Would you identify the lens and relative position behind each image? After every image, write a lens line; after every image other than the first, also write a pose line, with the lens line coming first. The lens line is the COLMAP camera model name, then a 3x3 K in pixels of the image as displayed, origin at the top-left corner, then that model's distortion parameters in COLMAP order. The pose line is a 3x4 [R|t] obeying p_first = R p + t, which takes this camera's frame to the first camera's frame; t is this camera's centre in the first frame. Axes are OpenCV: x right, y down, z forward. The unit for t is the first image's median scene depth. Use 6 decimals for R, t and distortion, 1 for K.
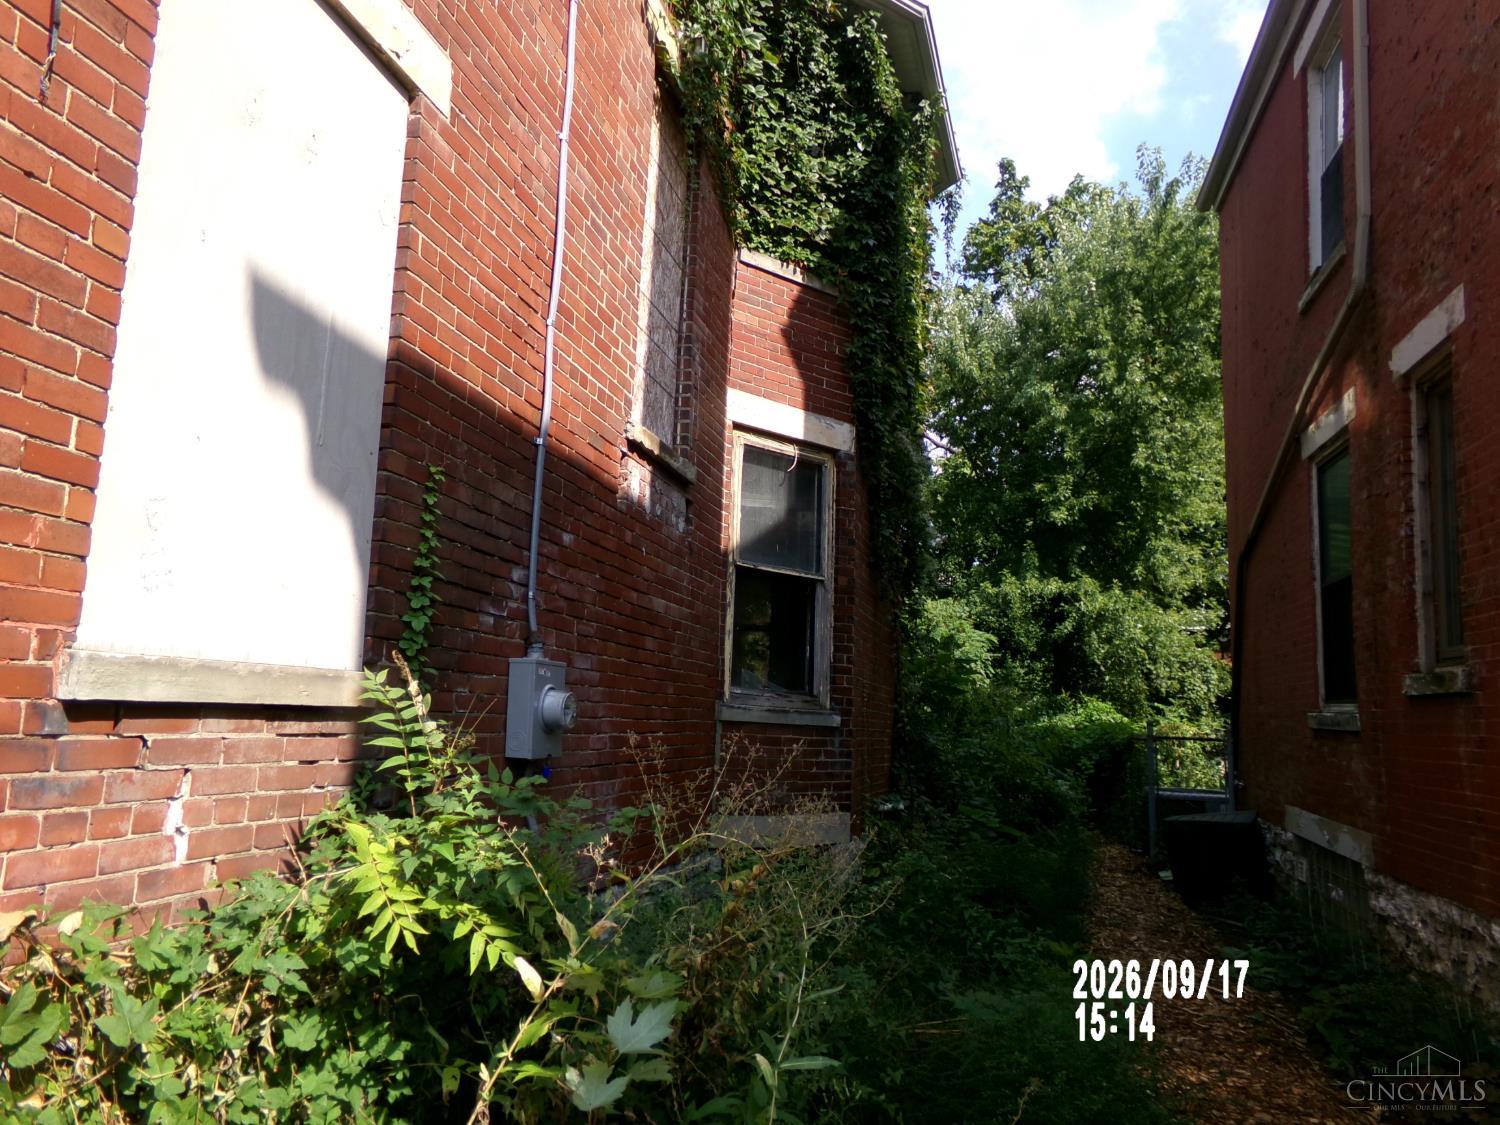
lens RADIAL K [[971.1, 0, 750.0], [0, 971.1, 562.5], [0, 0, 1]] dist [-0.002912, 0.031509]
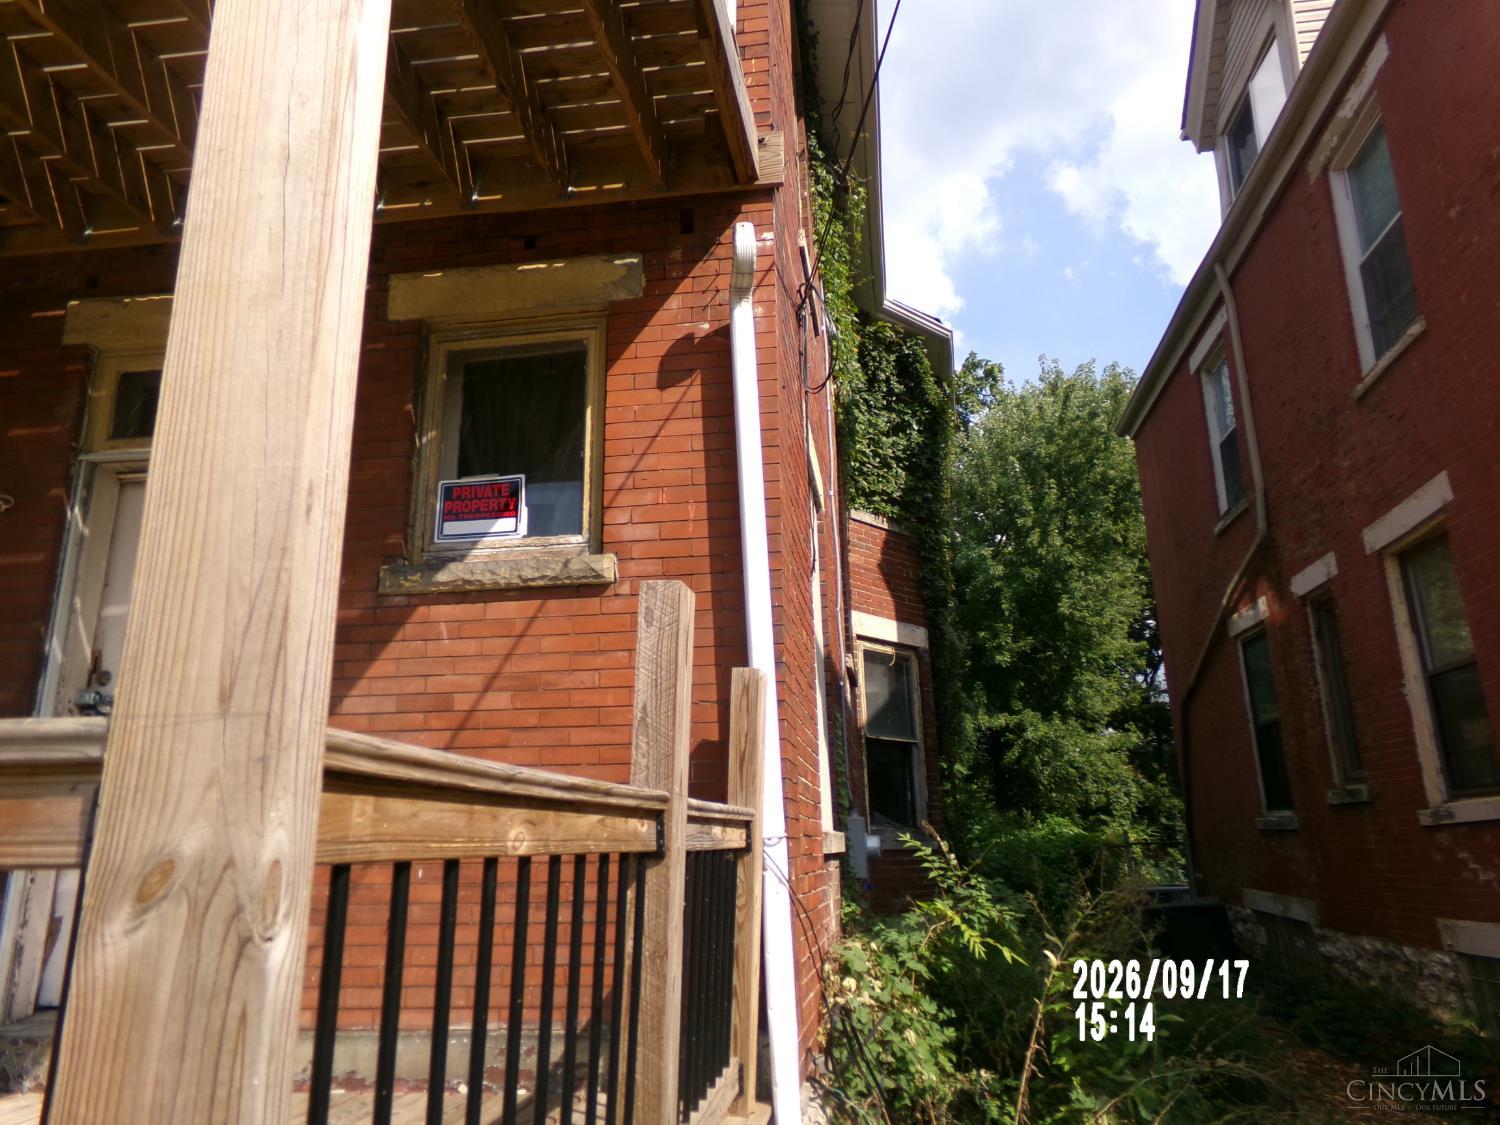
lens RADIAL K [[1034.8, 0, 750.0], [0, 1034.8, 562.5], [0, 0, 1]] dist [-0.029845, 0.083982]
pose [[0.986596, -0.038941, 0.158468, -0.366861], [0.057213, 0.992011, -0.112429, -0.085398], [-0.152824, 0.119988, 0.980942, -0.394316]]
